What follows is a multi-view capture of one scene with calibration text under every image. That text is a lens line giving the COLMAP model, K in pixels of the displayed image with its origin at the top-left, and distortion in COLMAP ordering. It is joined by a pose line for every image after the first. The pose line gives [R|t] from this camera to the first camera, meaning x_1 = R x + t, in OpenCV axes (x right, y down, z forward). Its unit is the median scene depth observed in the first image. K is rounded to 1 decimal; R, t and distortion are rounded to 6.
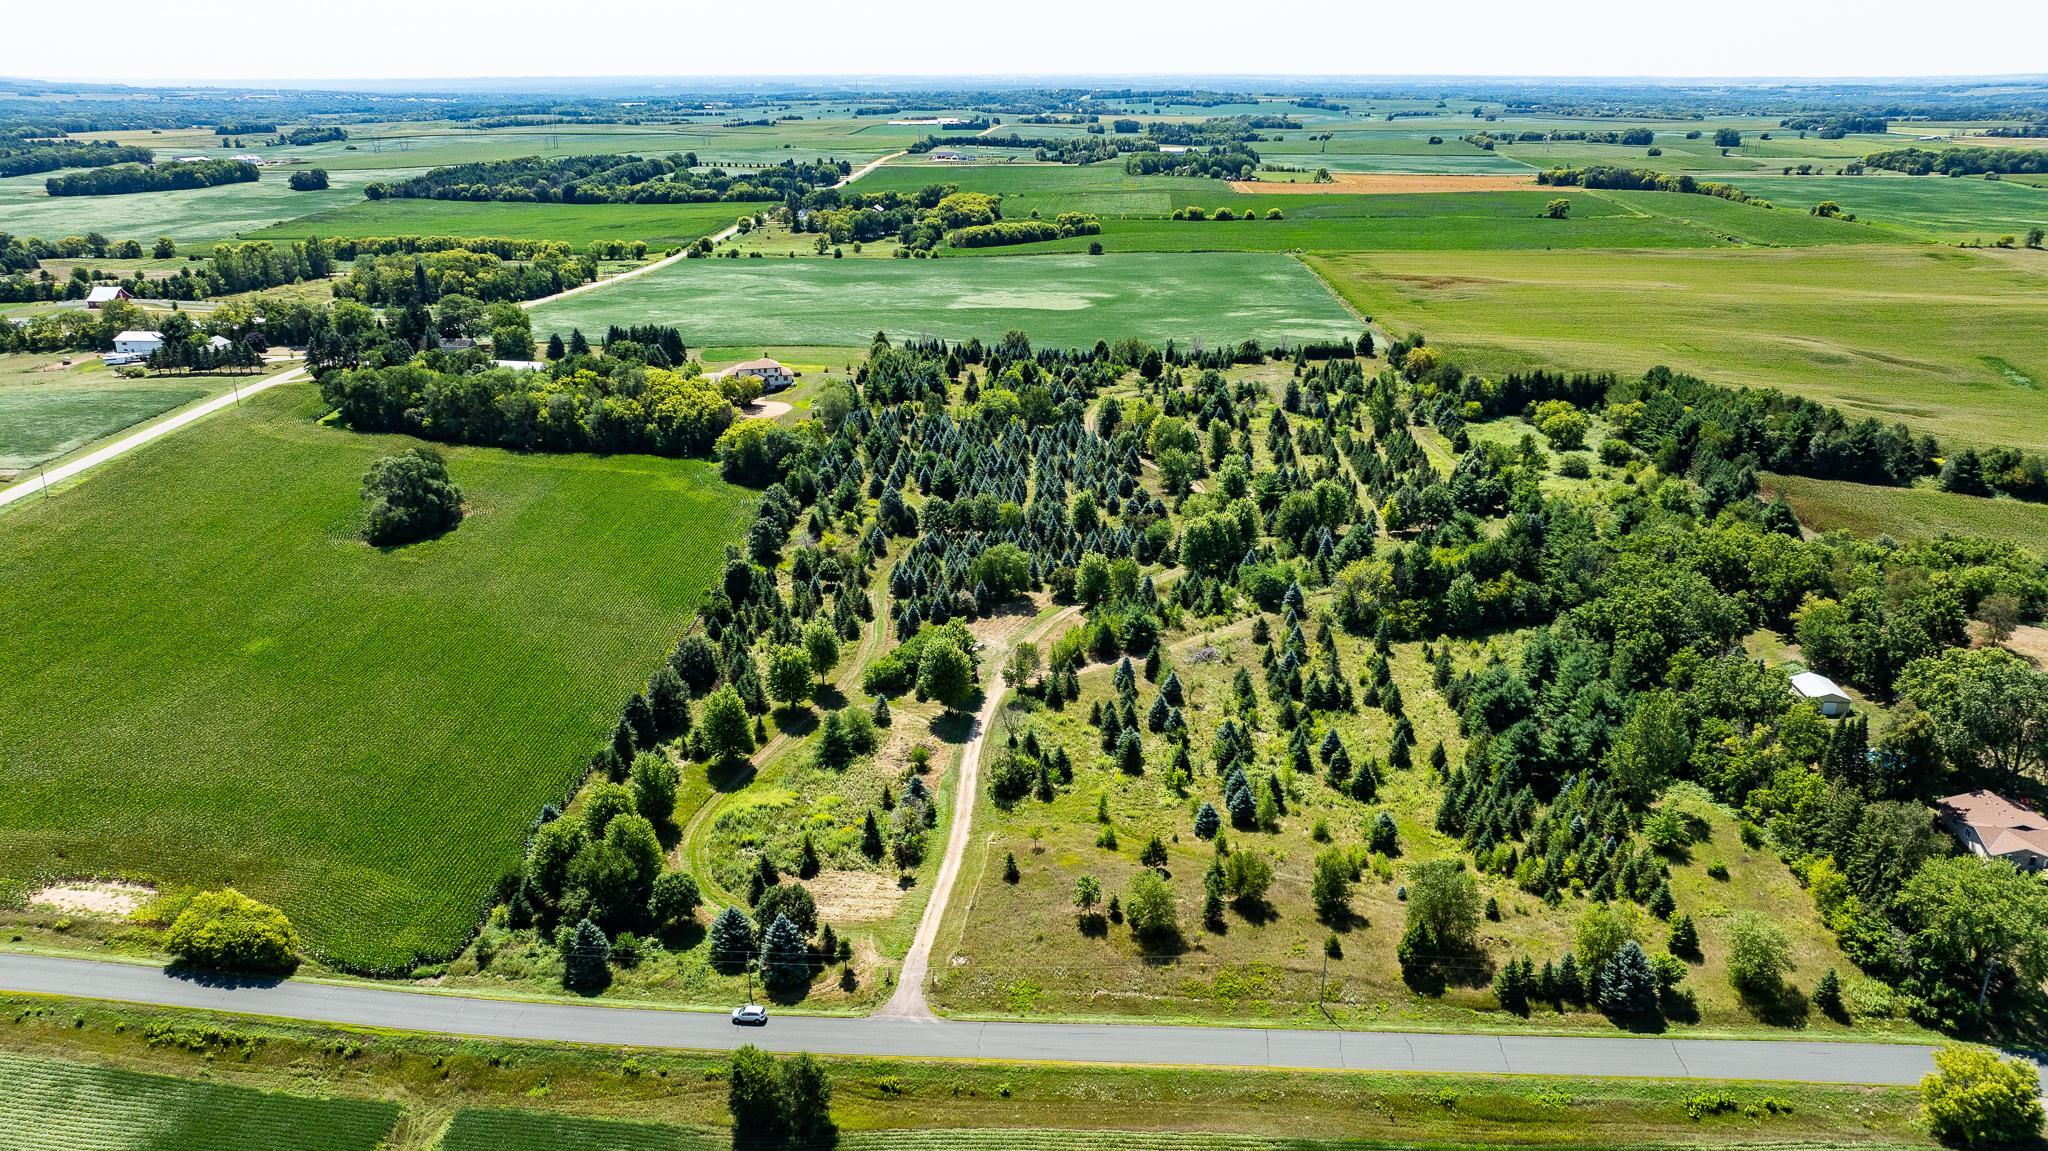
lens RADIAL K [[1441.0, 0, 1023.7], [0, 1441.0, 576.9], [0, 0, 1]] dist [-0.036019, 0.038774]
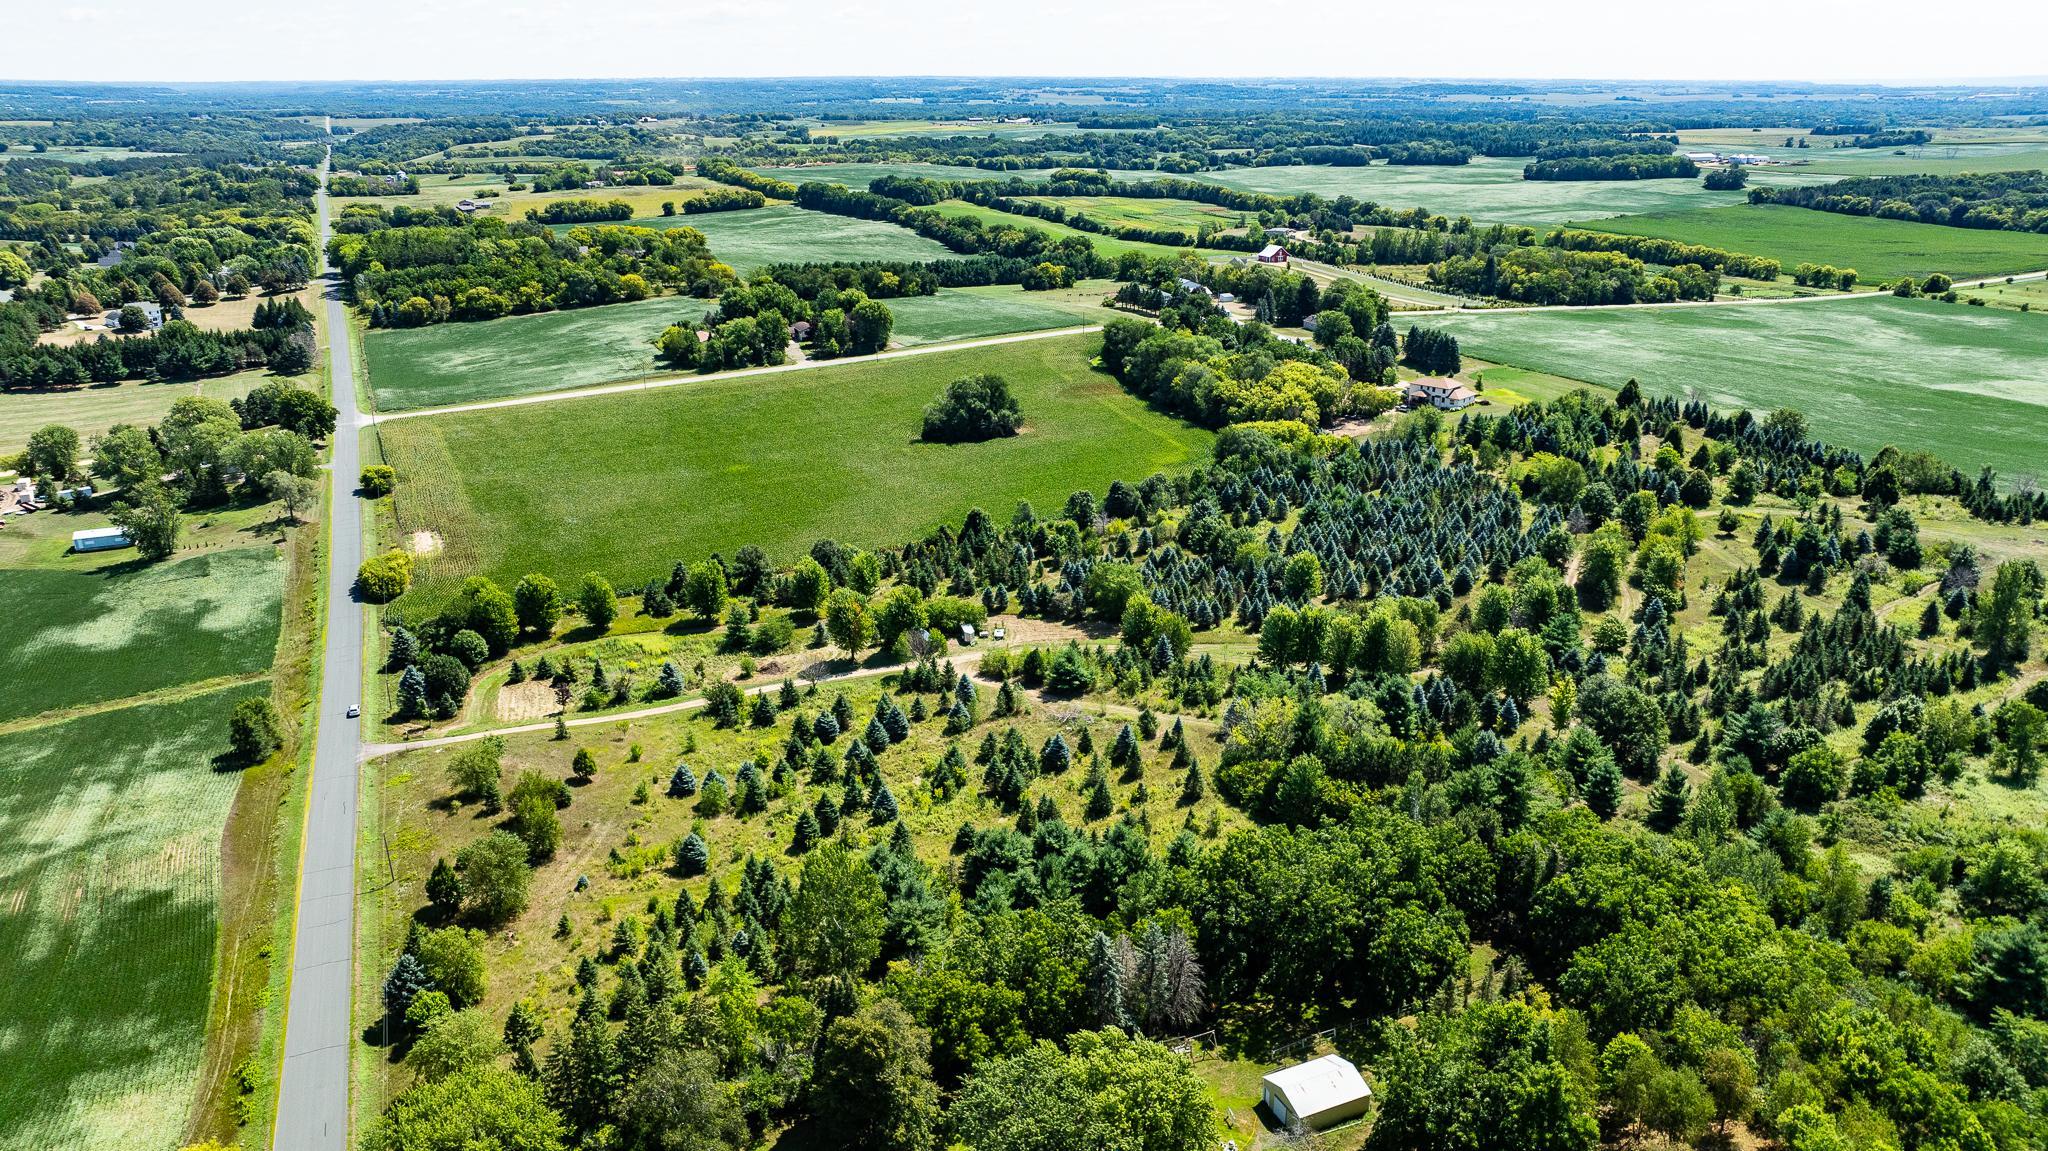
lens RADIAL K [[1441.0, 0, 1026.0], [0, 1441.0, 570.3], [0, 0, 1]] dist [-0.036019, 0.038774]
pose [[0.481959, 0.287372, -0.827727, 0.689320], [-0.290750, 0.943611, 0.158311, -0.139640], [0.826547, 0.164363, 0.538336, 0.389130]]
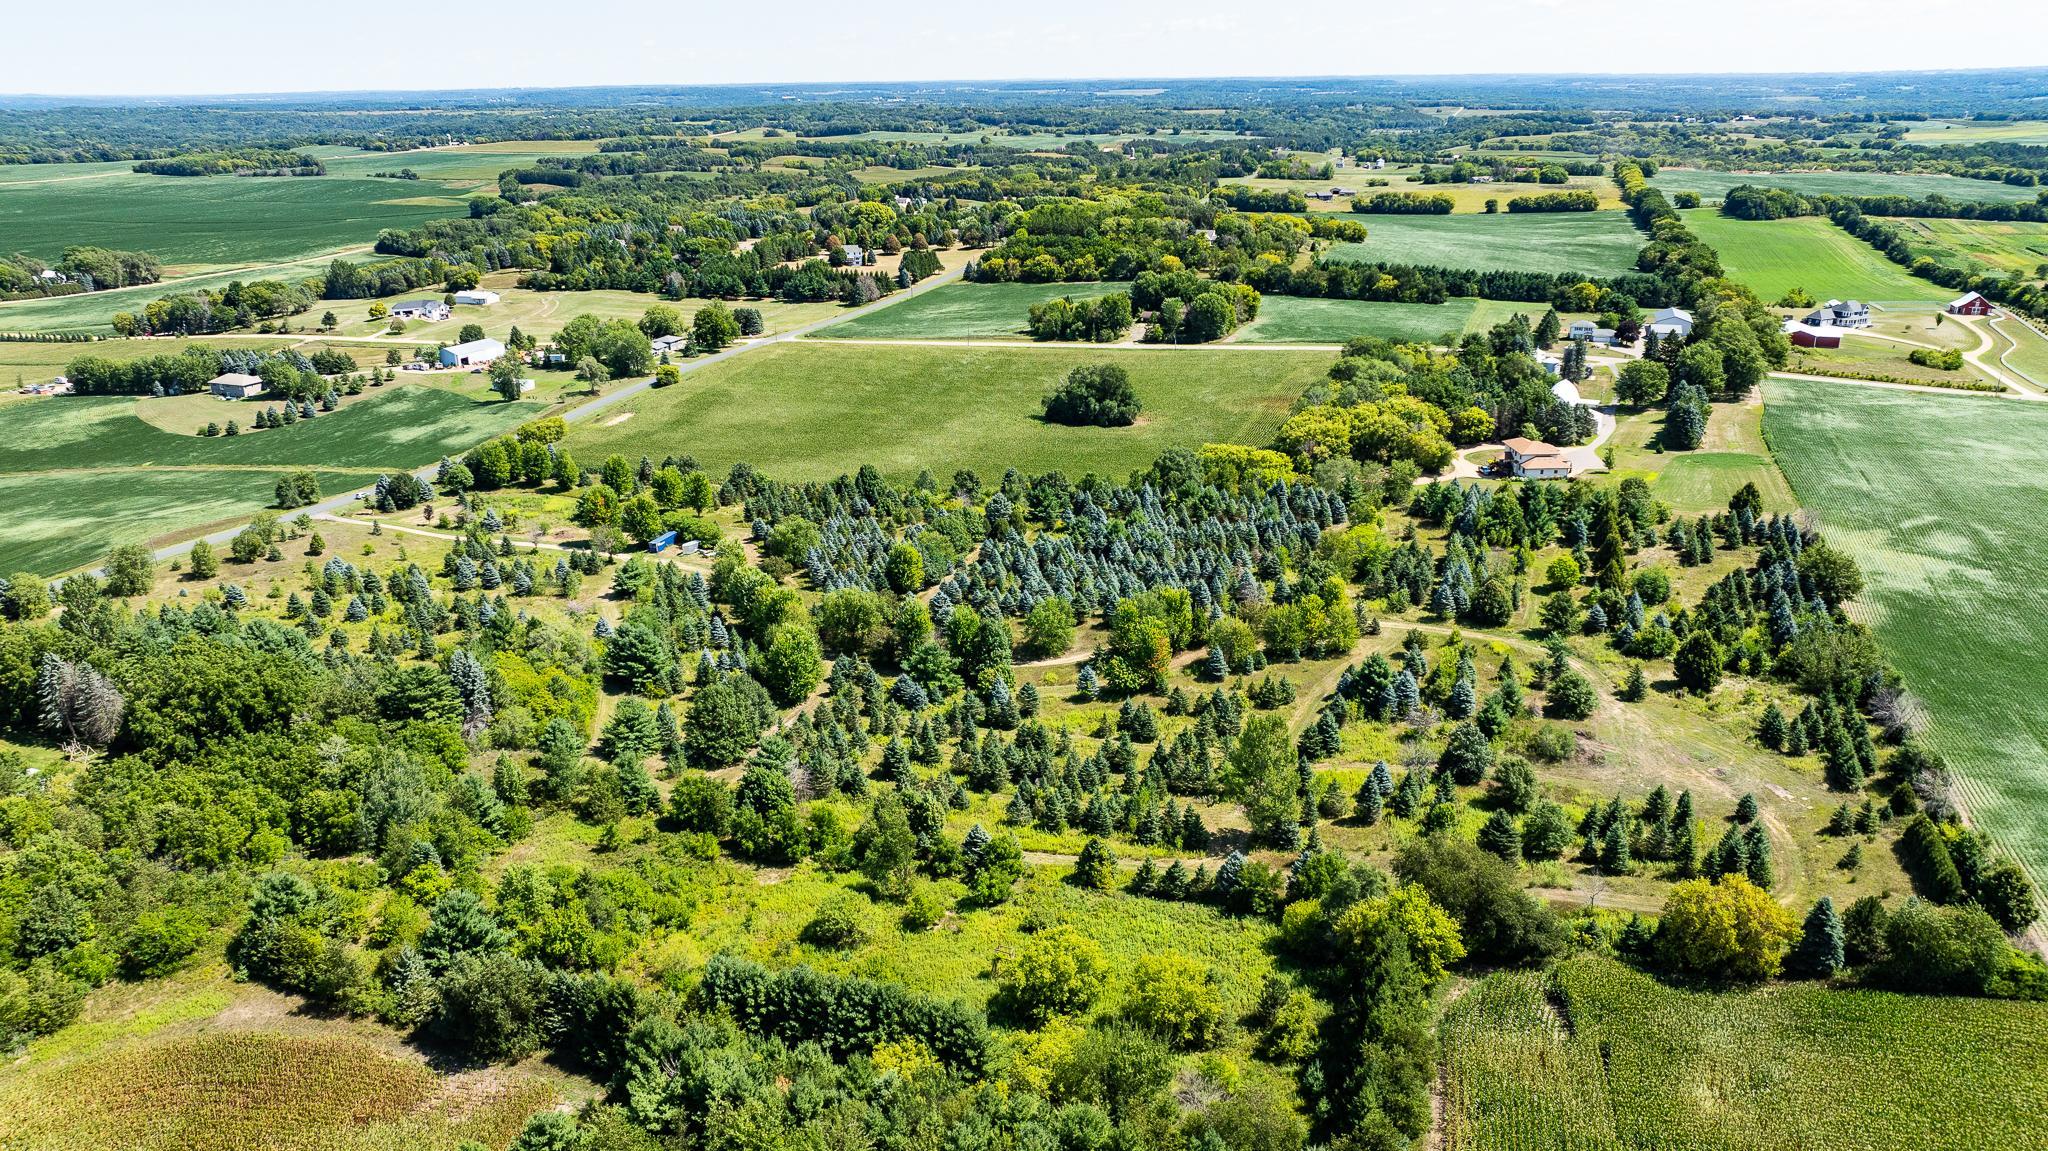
lens RADIAL K [[1441.0, 0, 1026.5], [0, 1441.0, 562.7], [0, 0, 1]] dist [-0.036019, 0.038774]
pose [[-0.266479, 0.314155, -0.911206, 0.838632], [-0.311396, 0.866630, 0.389853, -0.424183], [0.912152, 0.387634, -0.133112, 1.196899]]
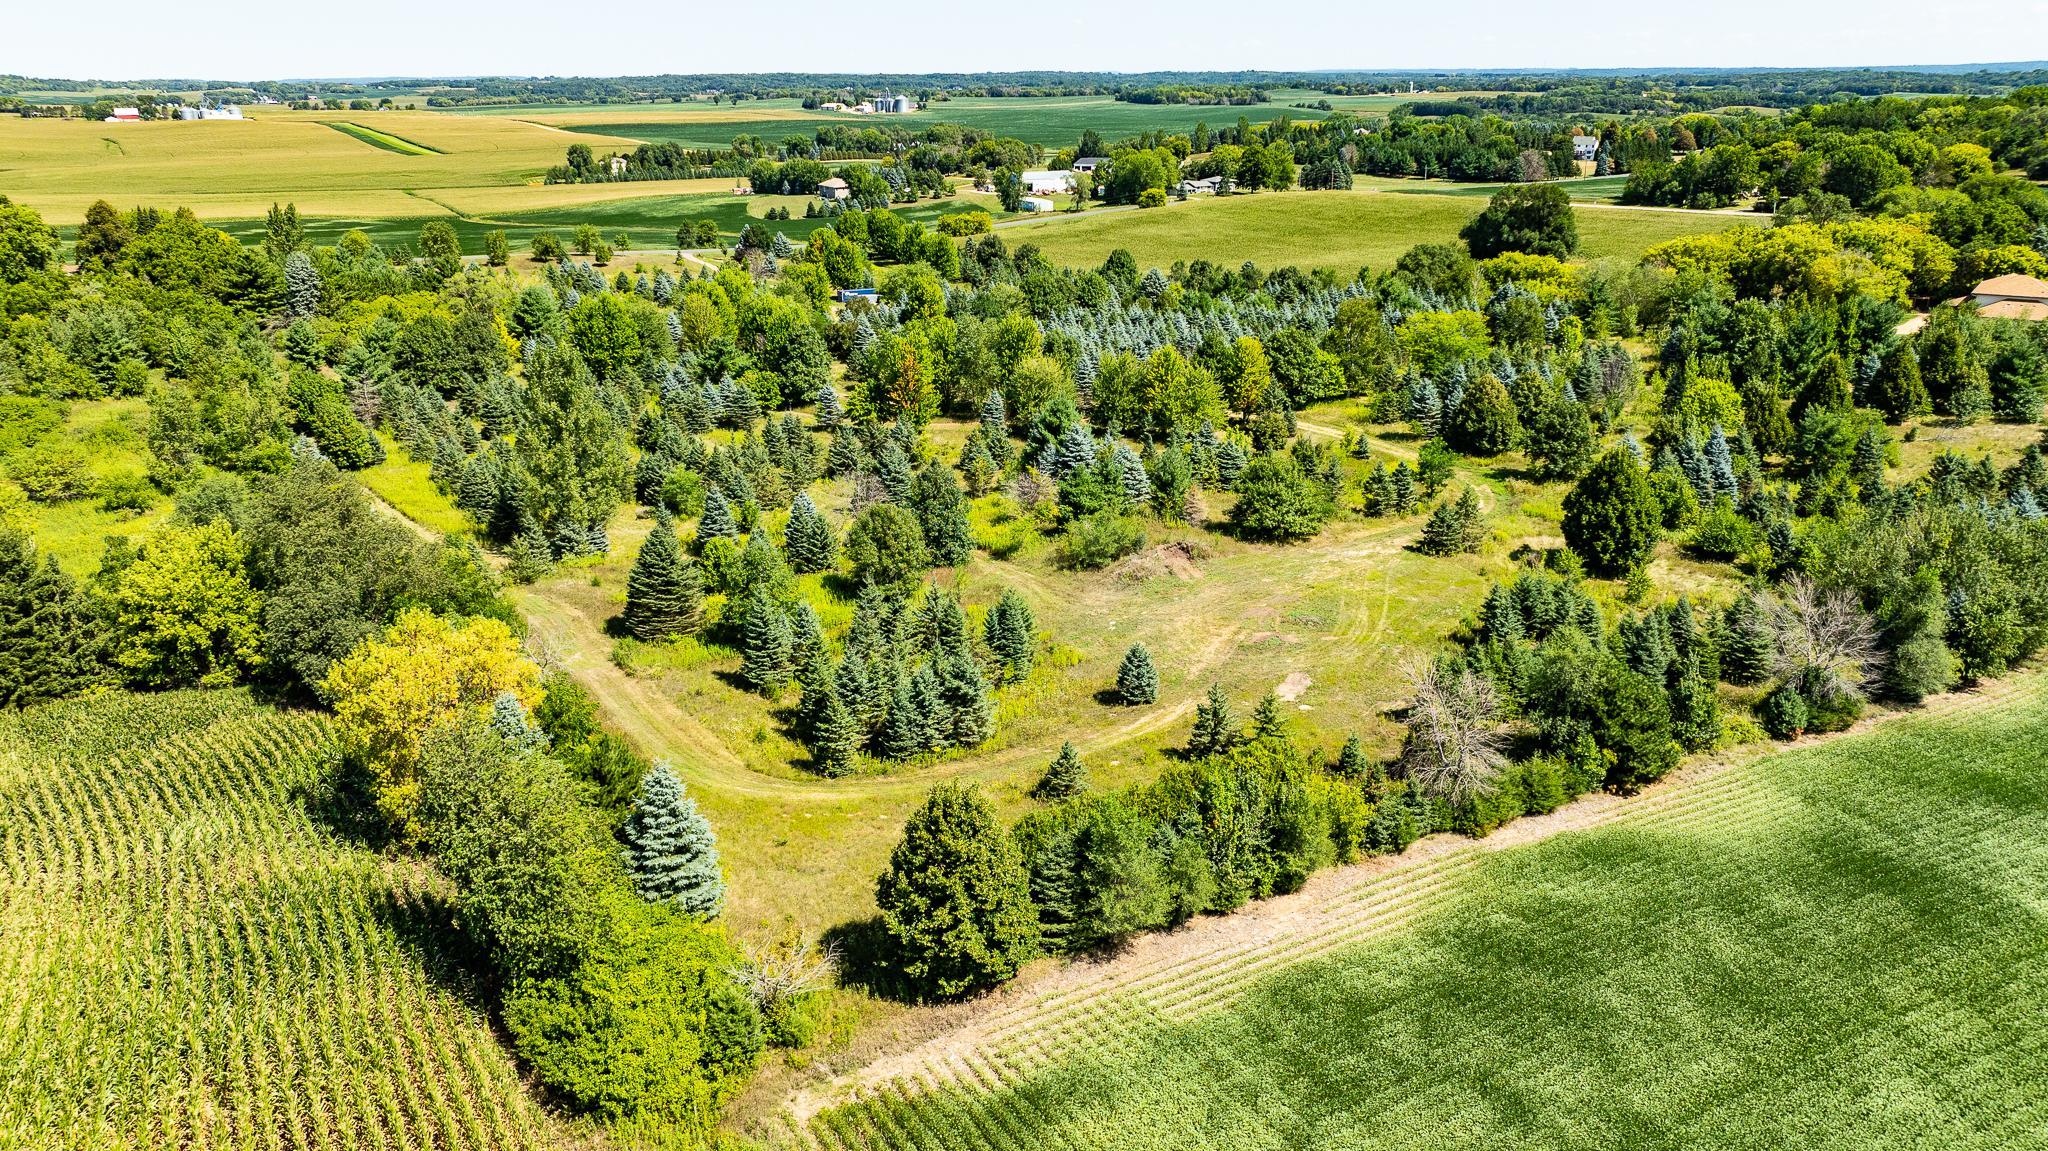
lens RADIAL K [[1441.0, 0, 1027.8], [0, 1441.0, 579.4], [0, 0, 1]] dist [-0.036019, 0.038774]
pose [[-0.811405, 0.202655, -0.548227, 0.423499], [-0.188307, 0.797316, 0.573435, -0.366317], [0.553320, 0.568523, -0.608784, 1.563756]]
